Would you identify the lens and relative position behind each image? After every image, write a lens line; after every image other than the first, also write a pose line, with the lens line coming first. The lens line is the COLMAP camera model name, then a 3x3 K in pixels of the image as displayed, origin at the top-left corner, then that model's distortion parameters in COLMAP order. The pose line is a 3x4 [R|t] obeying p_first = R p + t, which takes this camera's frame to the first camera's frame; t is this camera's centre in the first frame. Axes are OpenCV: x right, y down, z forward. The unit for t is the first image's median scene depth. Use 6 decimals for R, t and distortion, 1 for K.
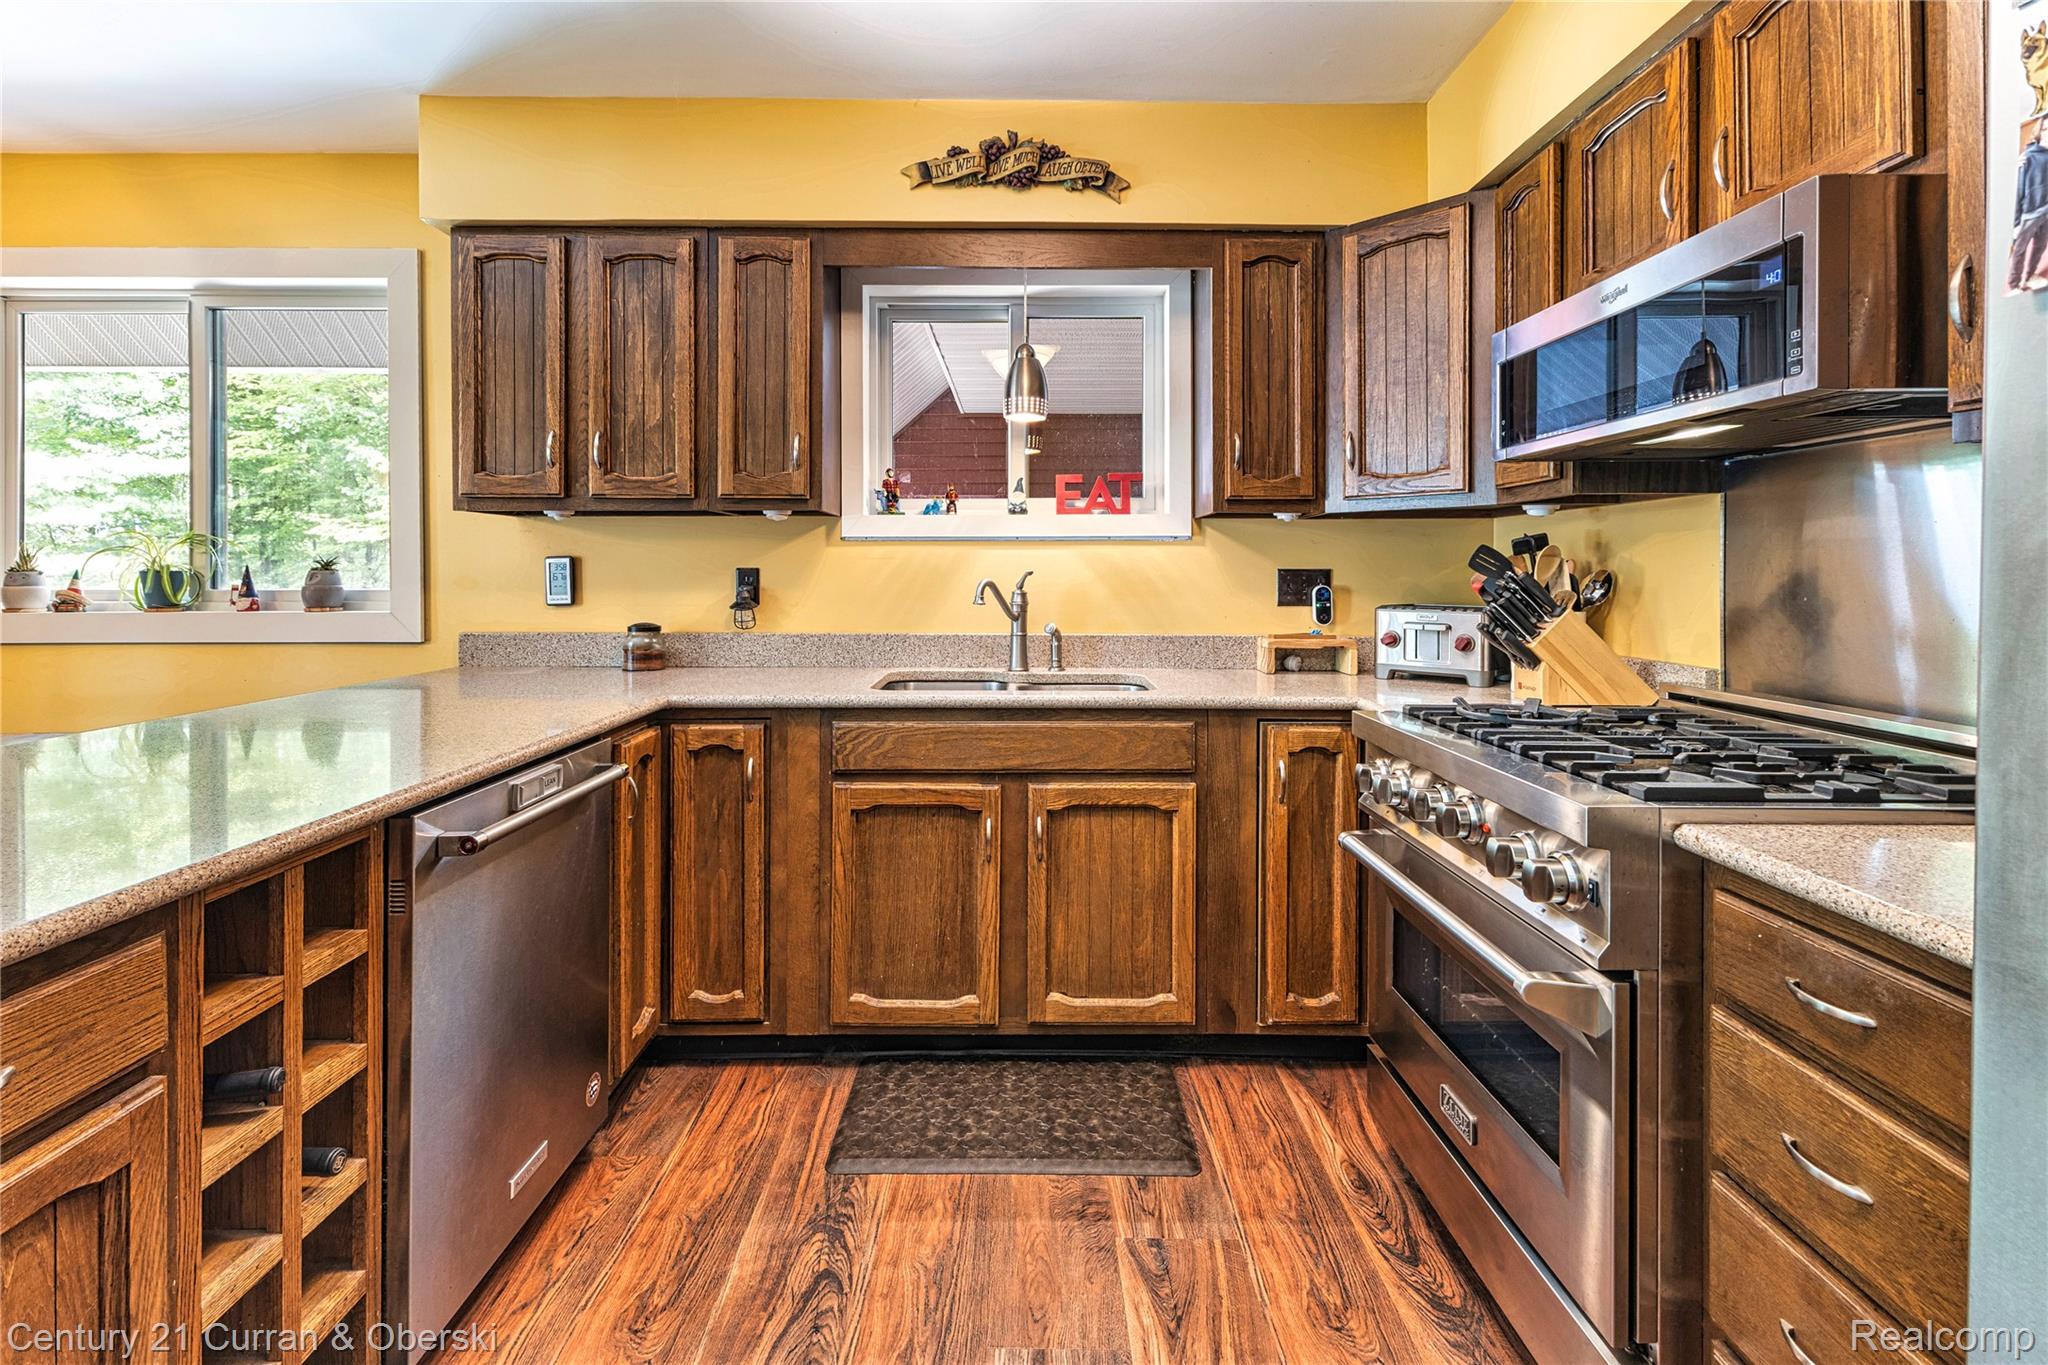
lens RADIAL K [[914.7, 0, 1032.1], [0, 914.7, 568.6], [0, 0, 1]] dist [0.008213, -0.001221]
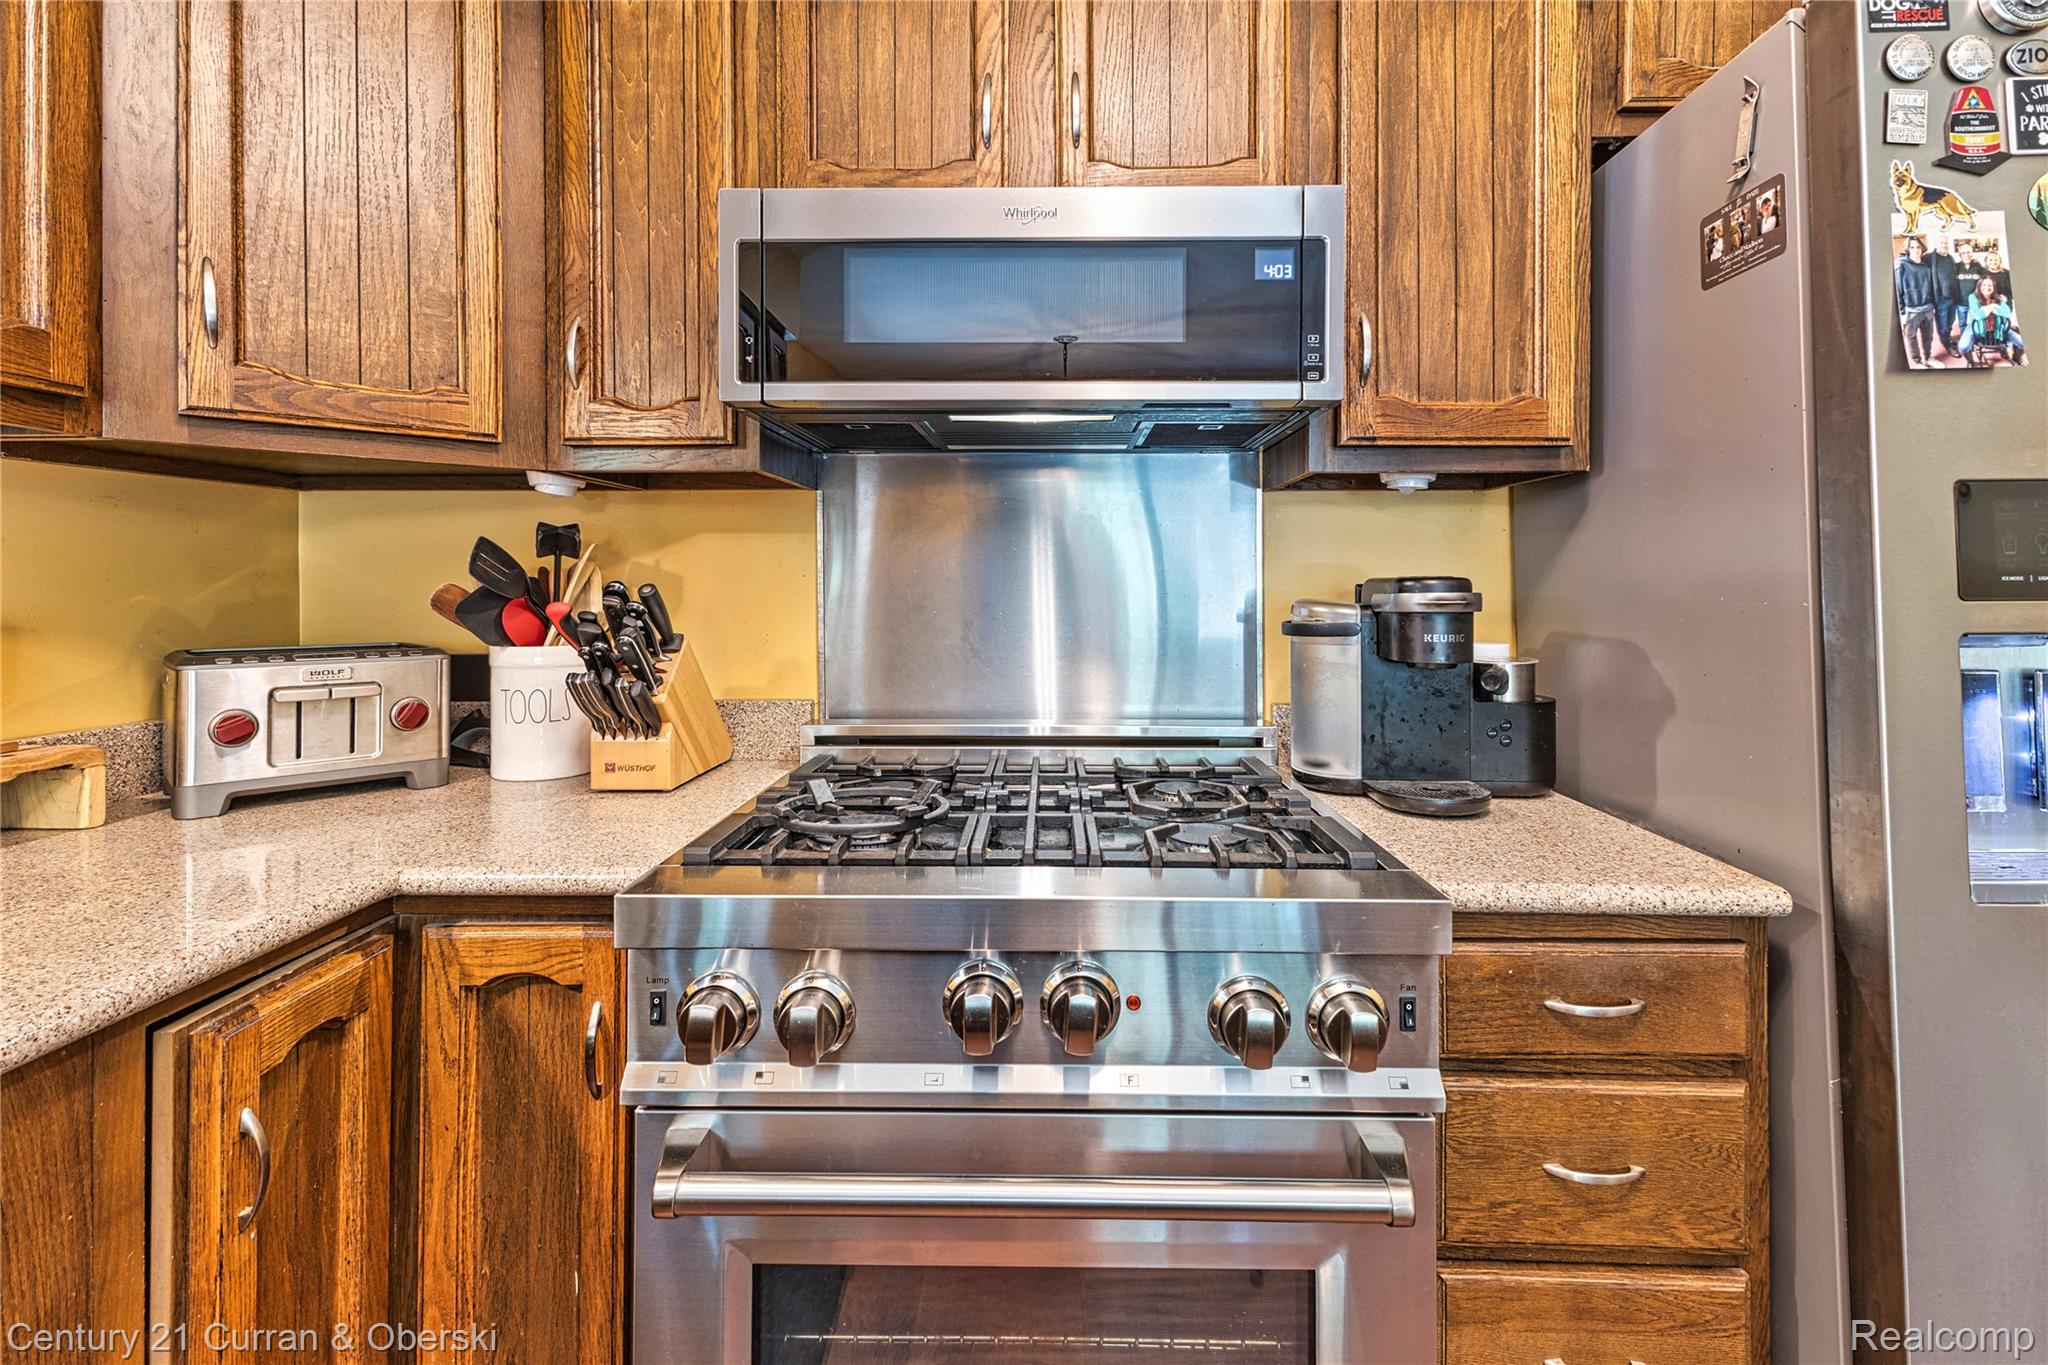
lens RADIAL K [[914.7, 0, 1047.0], [0, 914.7, 576.9], [0, 0, 1]] dist [0.008213, -0.001221]
pose [[0.031672, 0.002233, 0.999496, -0.069012], [-0.002854, 0.999994, -0.002144, -0.000614], [-0.999494, -0.002785, 0.031678, 0.608297]]
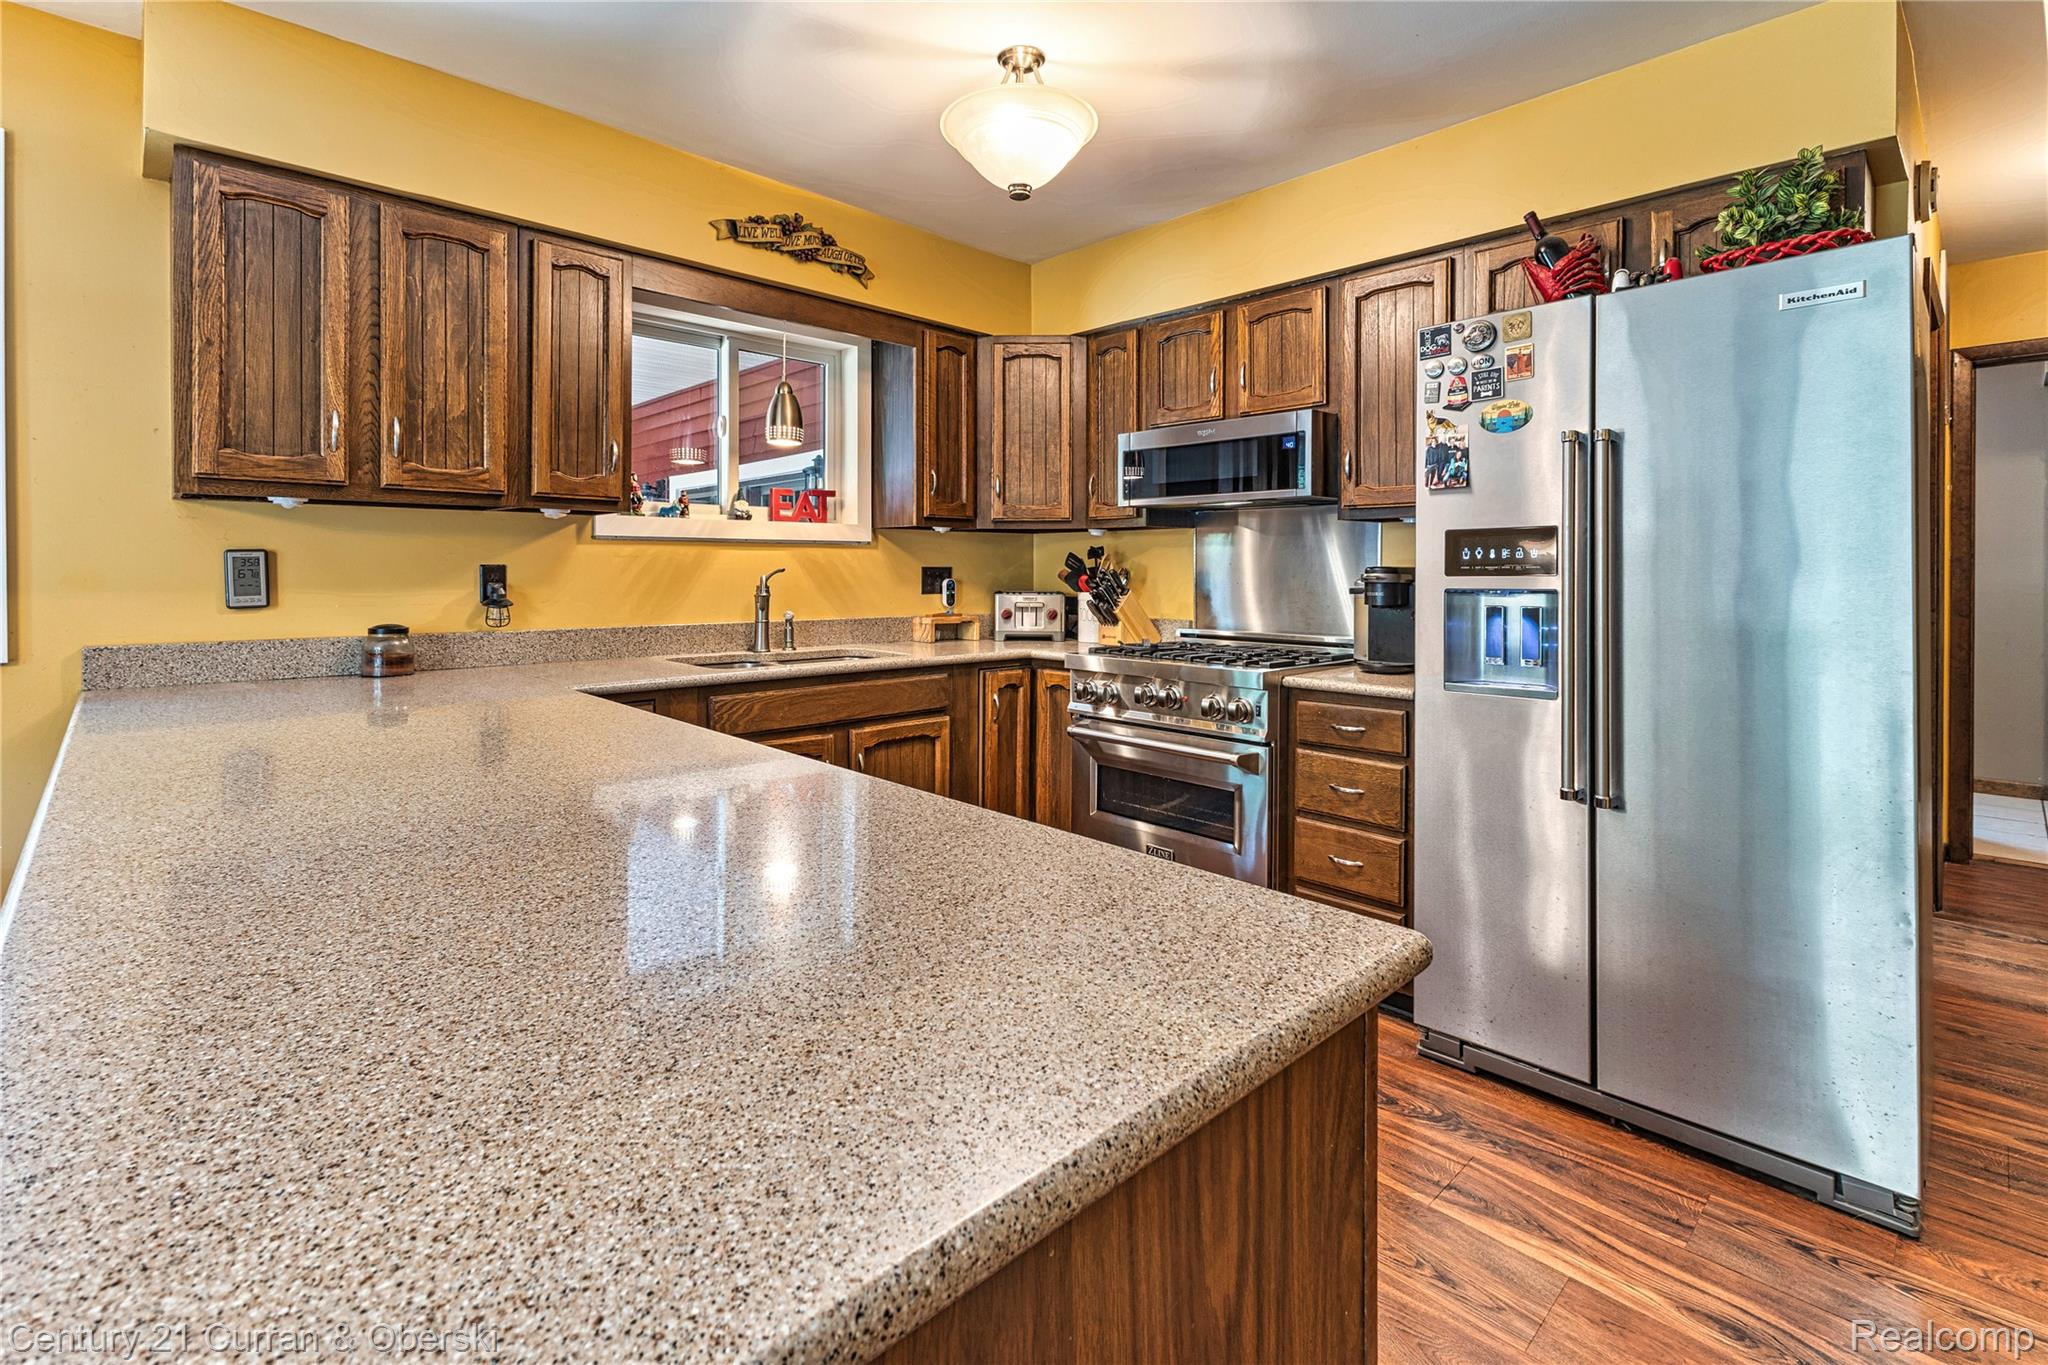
lens RADIAL K [[914.7, 0, 1041.9], [0, 914.7, 565.3], [0, 0, 1]] dist [0.008213, -0.001221]
pose [[0.718326, 0.003762, 0.695696, -0.647836], [-0.004386, 0.999990, -0.000879, -0.001679], [-0.695693, -0.002420, 0.718336, -0.122596]]
